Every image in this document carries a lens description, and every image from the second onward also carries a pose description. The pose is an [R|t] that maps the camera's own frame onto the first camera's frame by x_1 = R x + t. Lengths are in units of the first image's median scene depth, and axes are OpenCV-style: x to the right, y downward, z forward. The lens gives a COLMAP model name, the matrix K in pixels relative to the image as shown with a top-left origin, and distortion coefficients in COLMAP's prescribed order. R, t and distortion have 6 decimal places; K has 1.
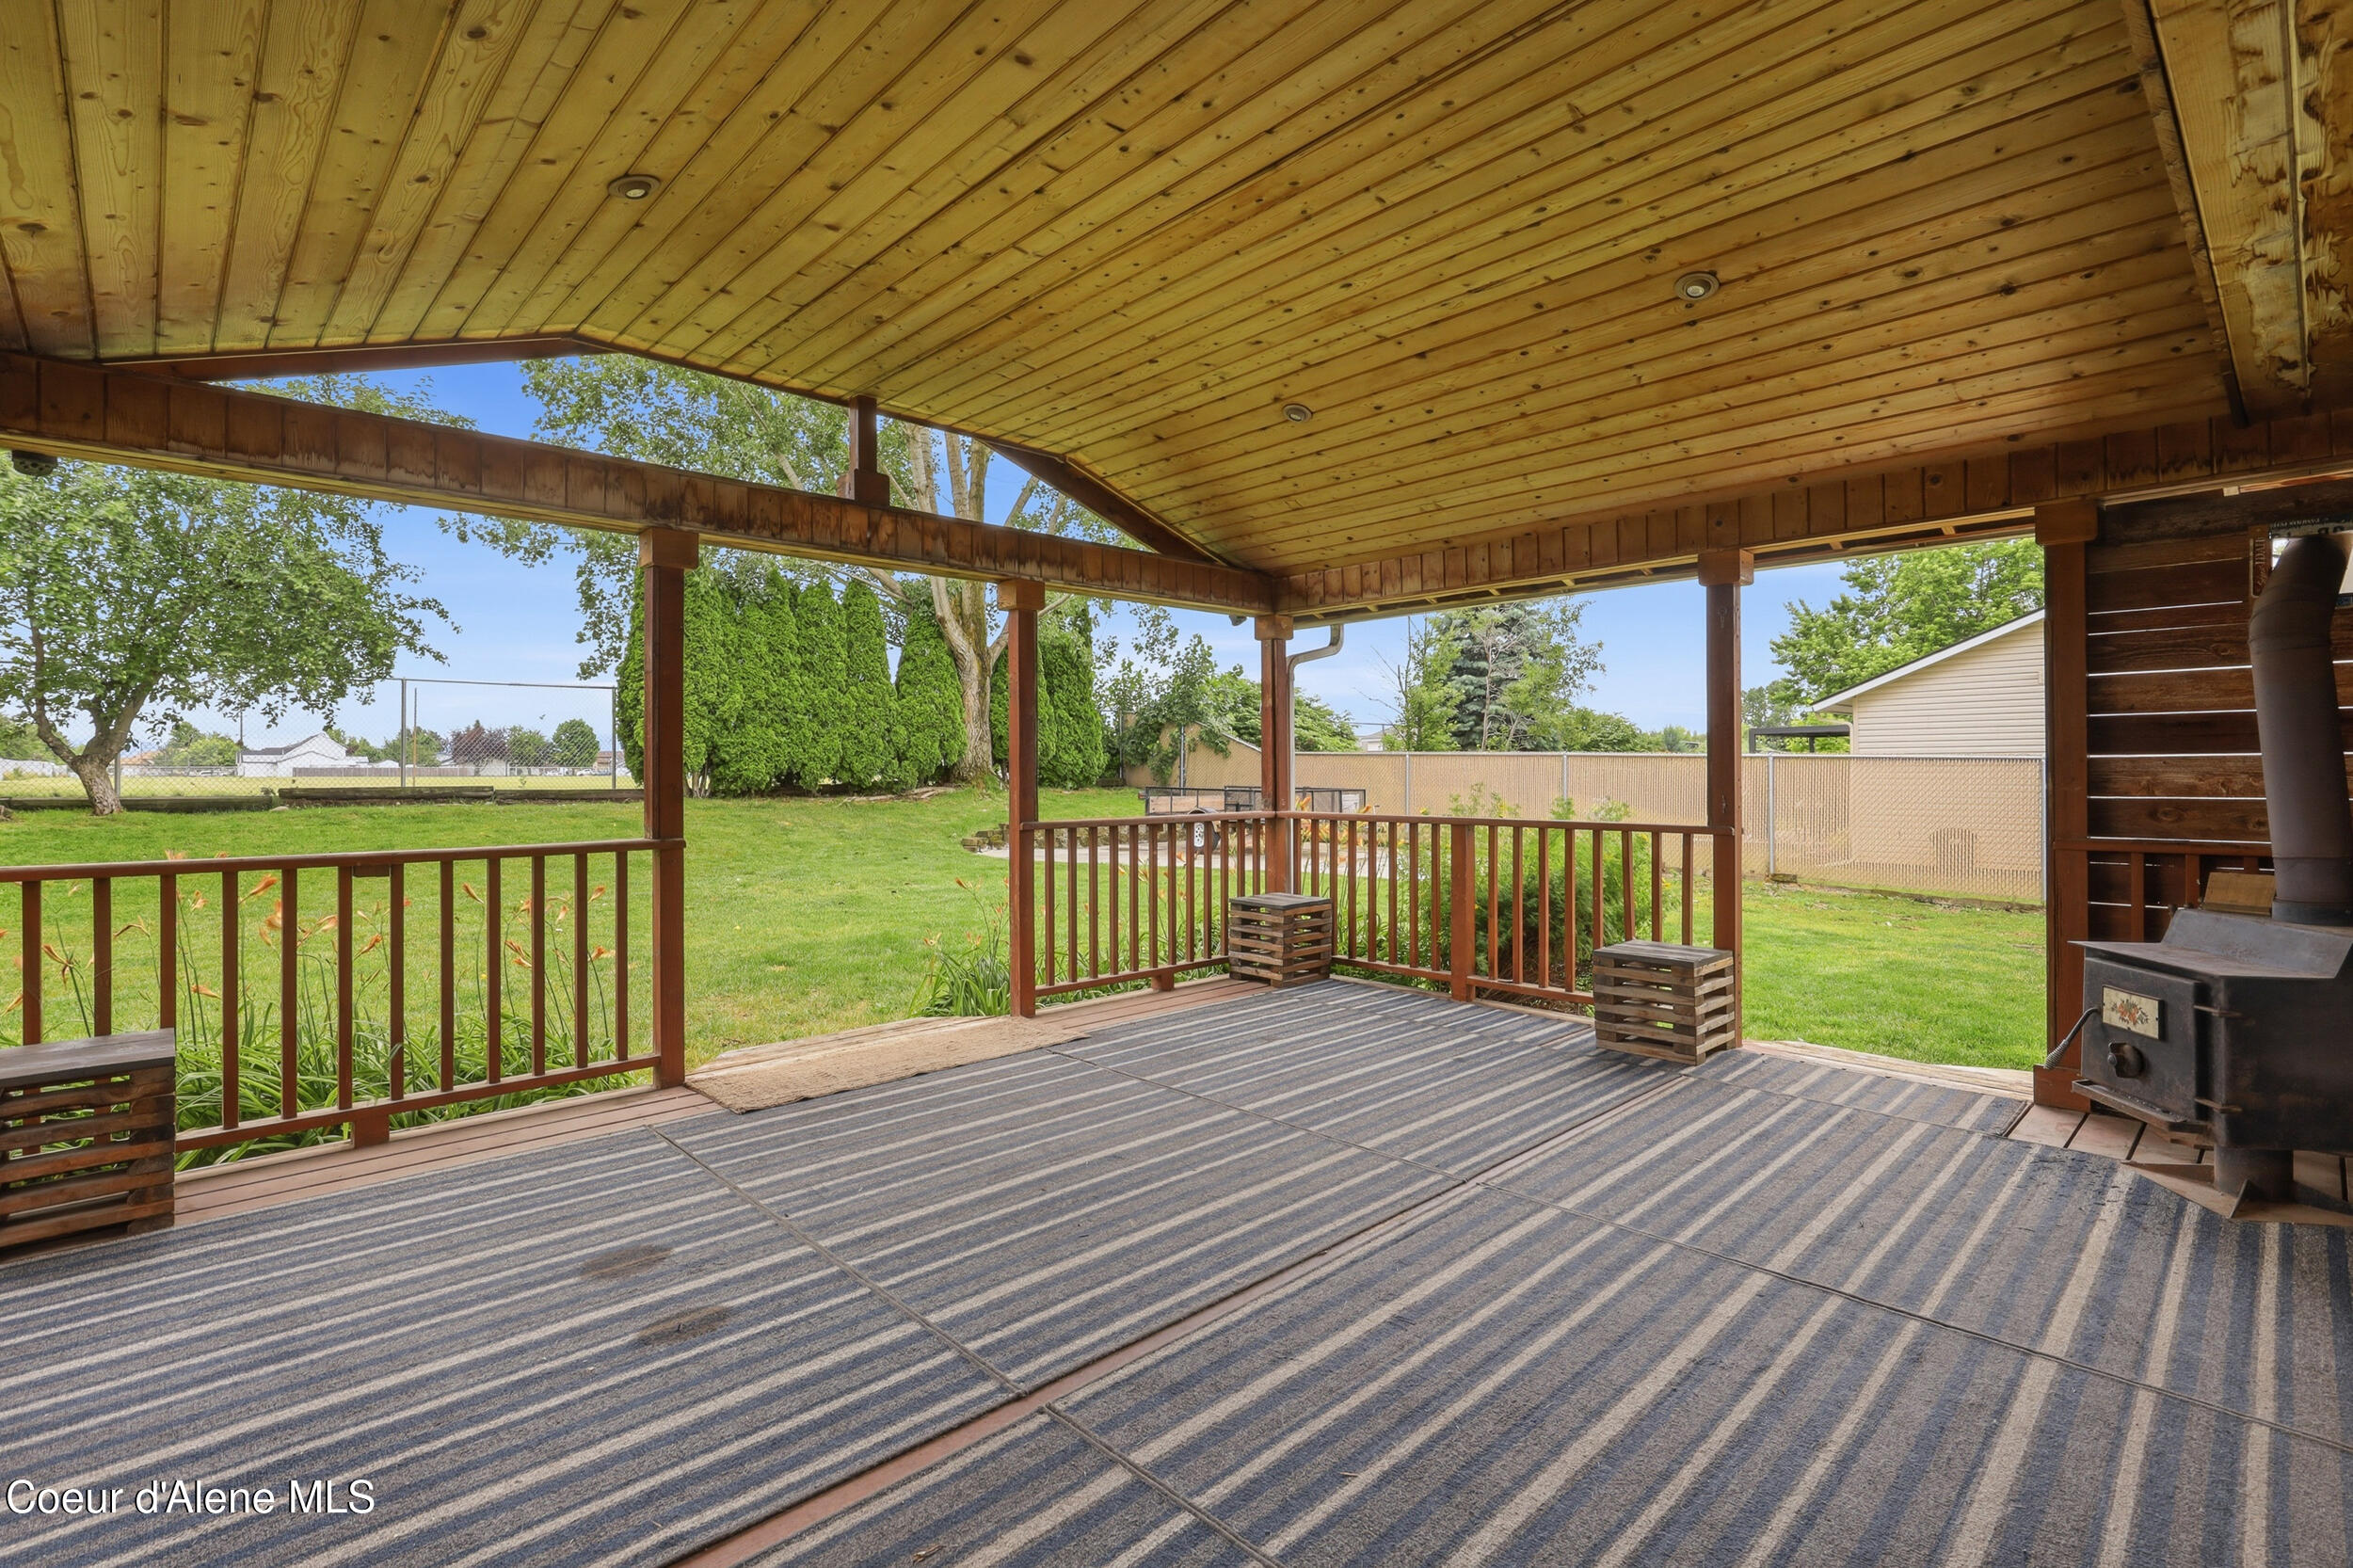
lens RADIAL K [[1075.6, 0, 1165.4], [0, 1075.6, 770.4], [0, 0, 1]] dist [-0.001368, 0.000286]
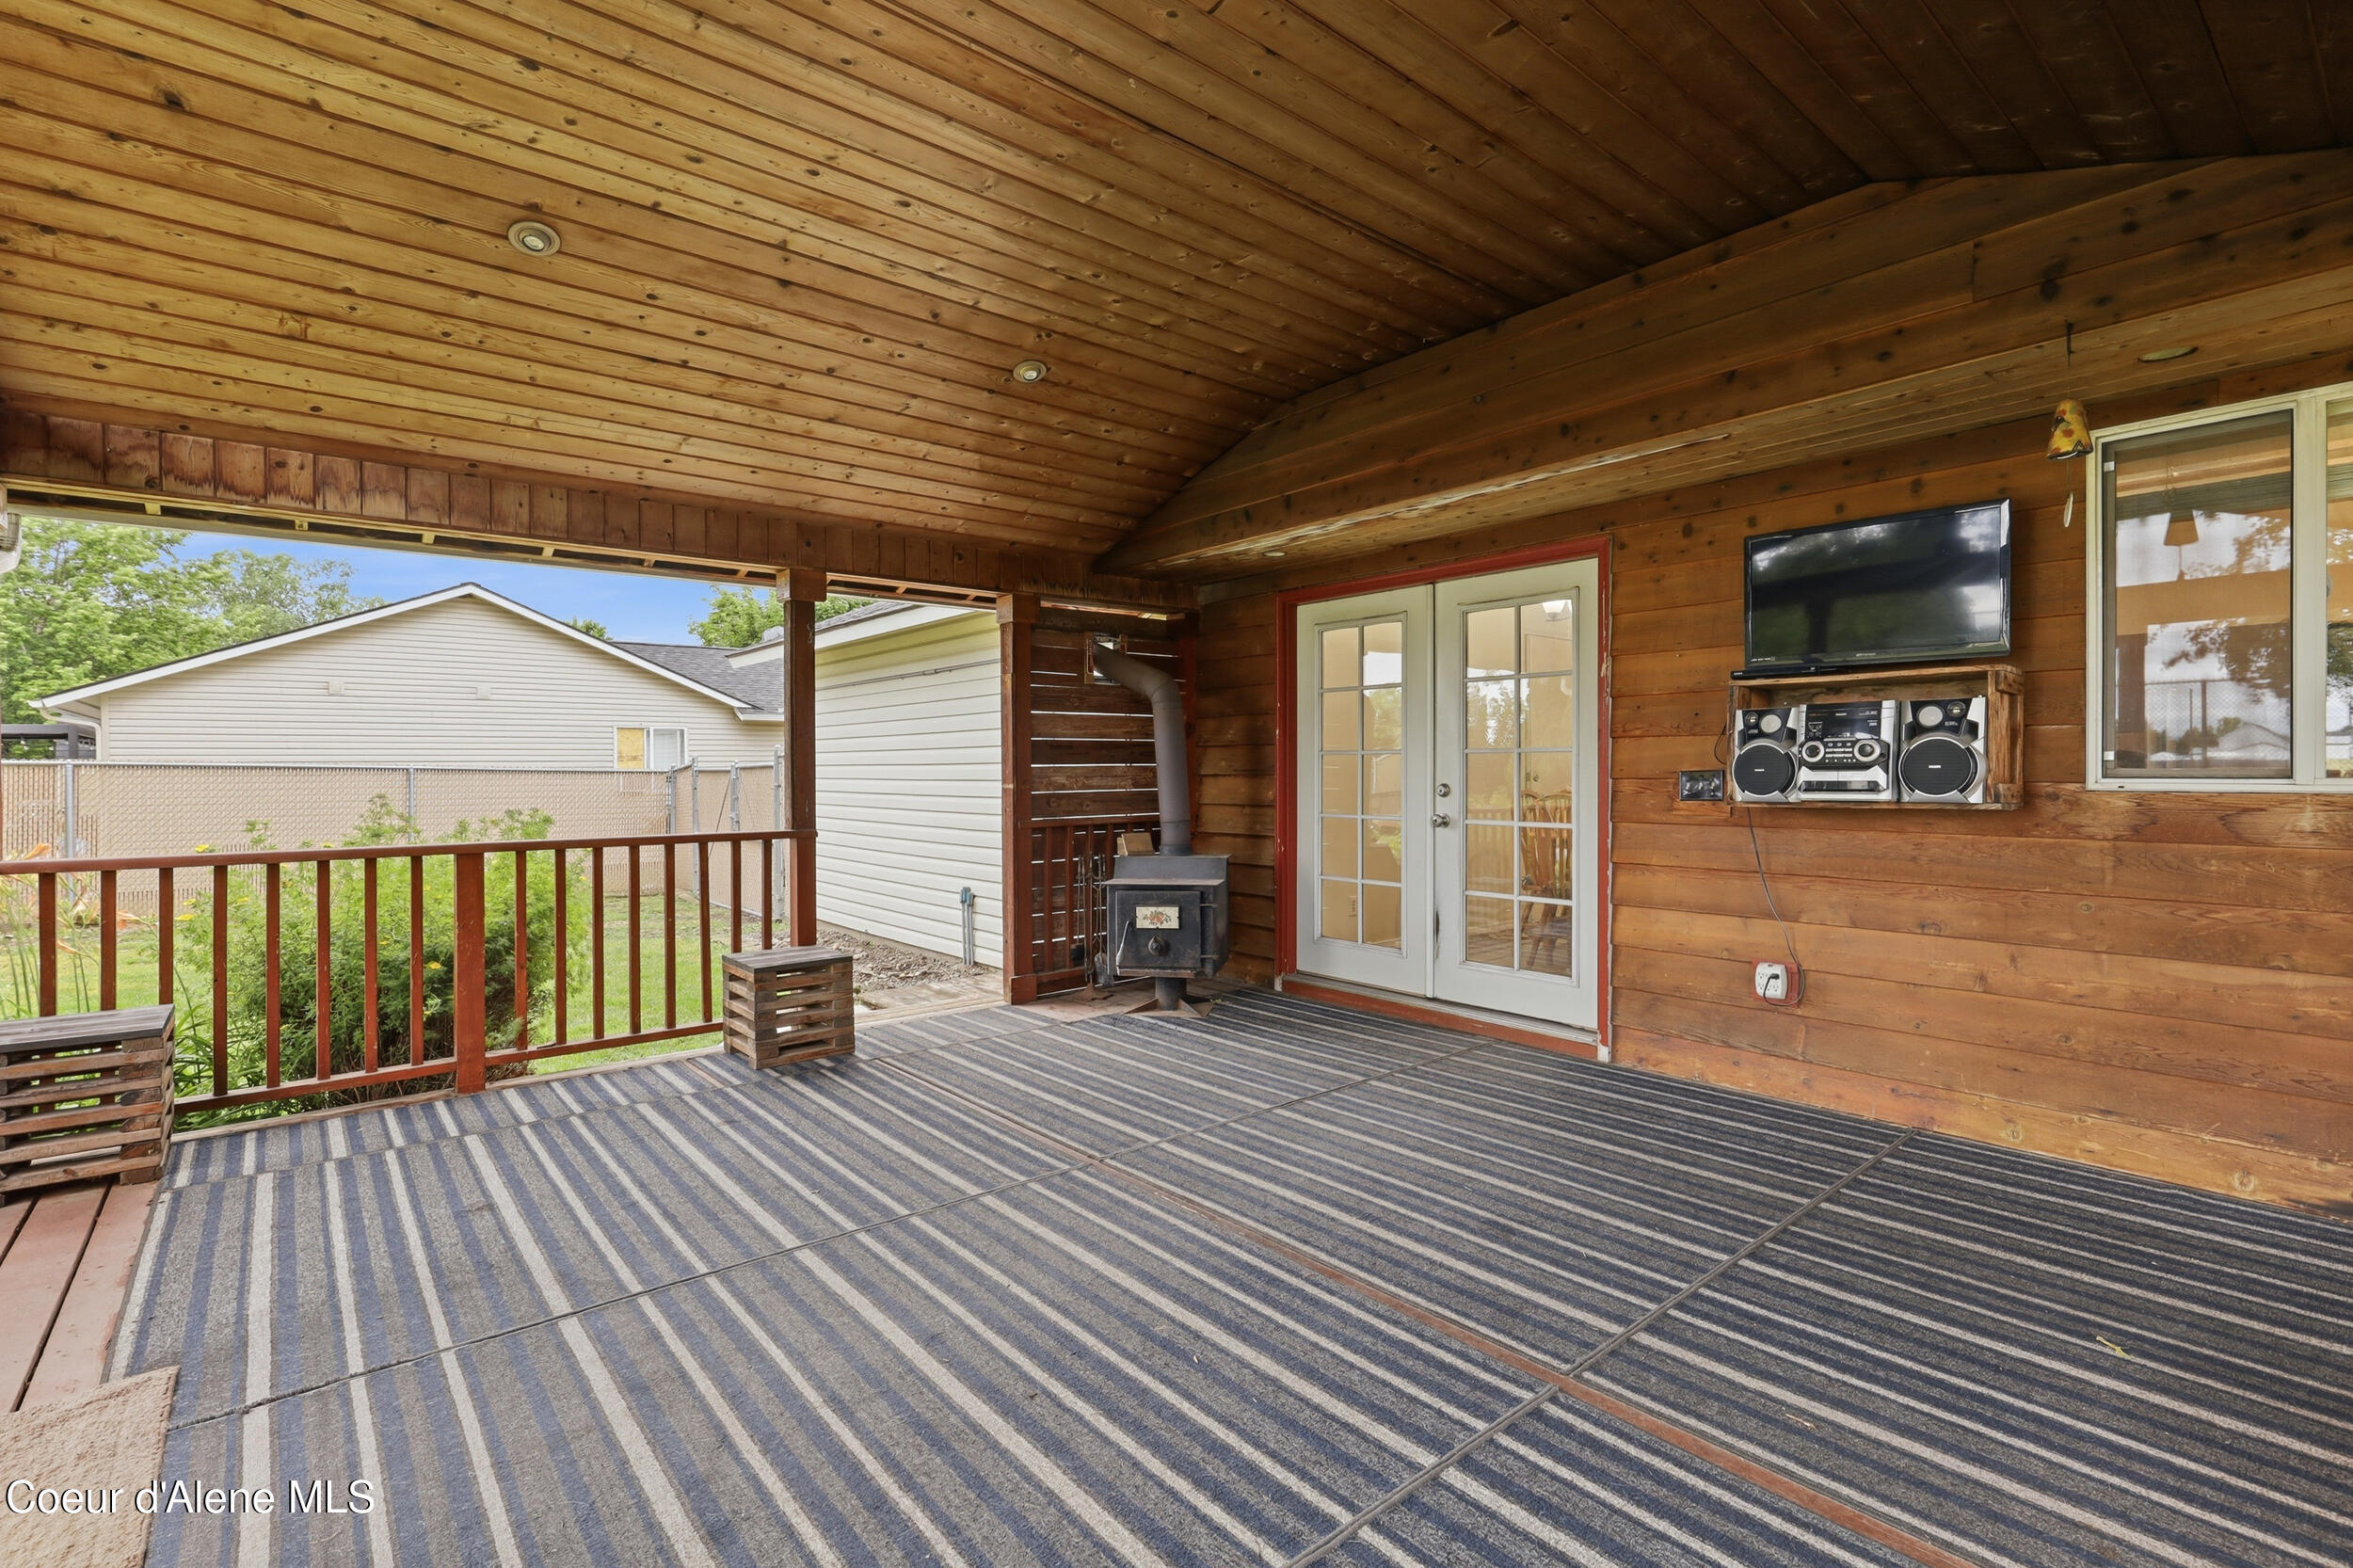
lens RADIAL K [[1075.6, 0, 1166.1], [0, 1075.6, 780.6], [0, 0, 1]] dist [-0.001368, 0.000286]
pose [[0.064188, -0.007113, 0.997912, -0.751597], [0.007763, 0.999948, 0.006628, -0.000892], [-0.997908, 0.007321, 0.064240, 0.838452]]
